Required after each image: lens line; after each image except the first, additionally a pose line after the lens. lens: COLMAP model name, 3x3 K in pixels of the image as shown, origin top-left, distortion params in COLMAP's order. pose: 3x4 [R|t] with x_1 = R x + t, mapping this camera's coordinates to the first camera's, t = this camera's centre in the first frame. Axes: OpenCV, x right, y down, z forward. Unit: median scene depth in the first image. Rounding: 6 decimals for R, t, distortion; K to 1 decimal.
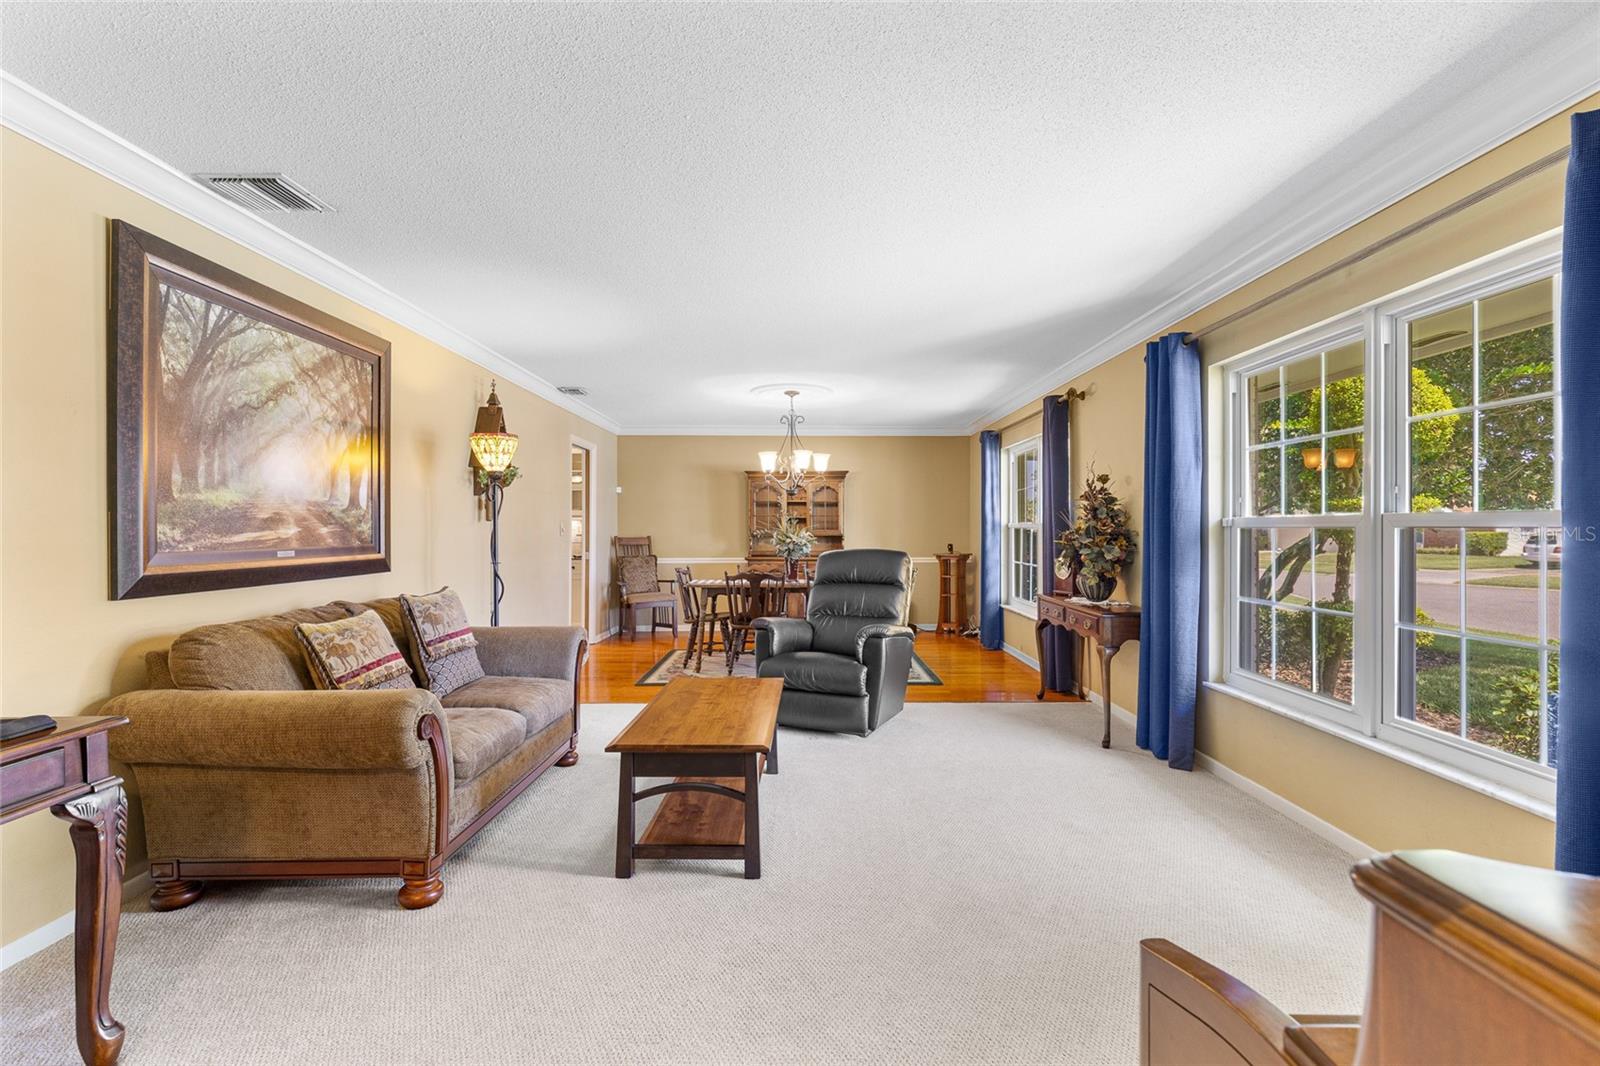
lens RADIAL K [[725.0, 0, 807.9], [0, 725.0, 526.8], [0, 0, 1]] dist [0.008691, -0.000270]
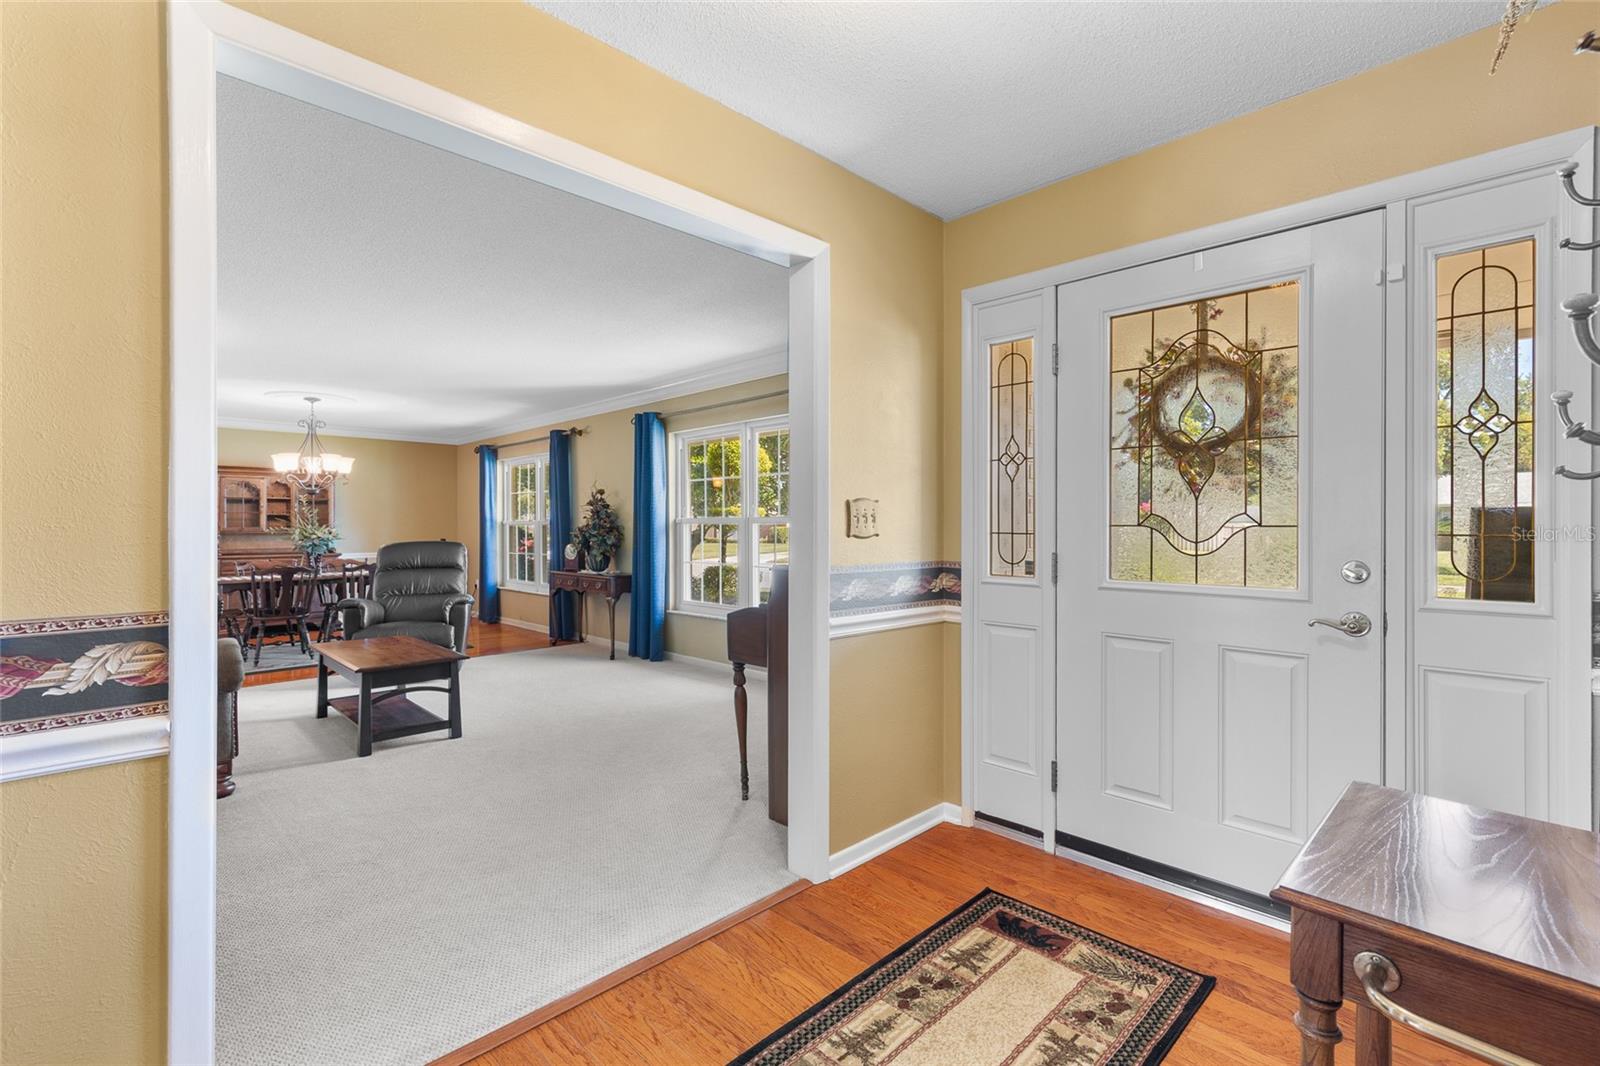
lens RADIAL K [[724.0, 0, 810.8], [0, 724.0, 533.1], [0, 0, 1]] dist [0.011091, -0.000298]
pose [[0.707259, -0.011855, 0.706855, -0.374557], [0.002309, 0.999893, 0.014459, -0.000543], [-0.706951, -0.008595, 0.707210, -0.407991]]
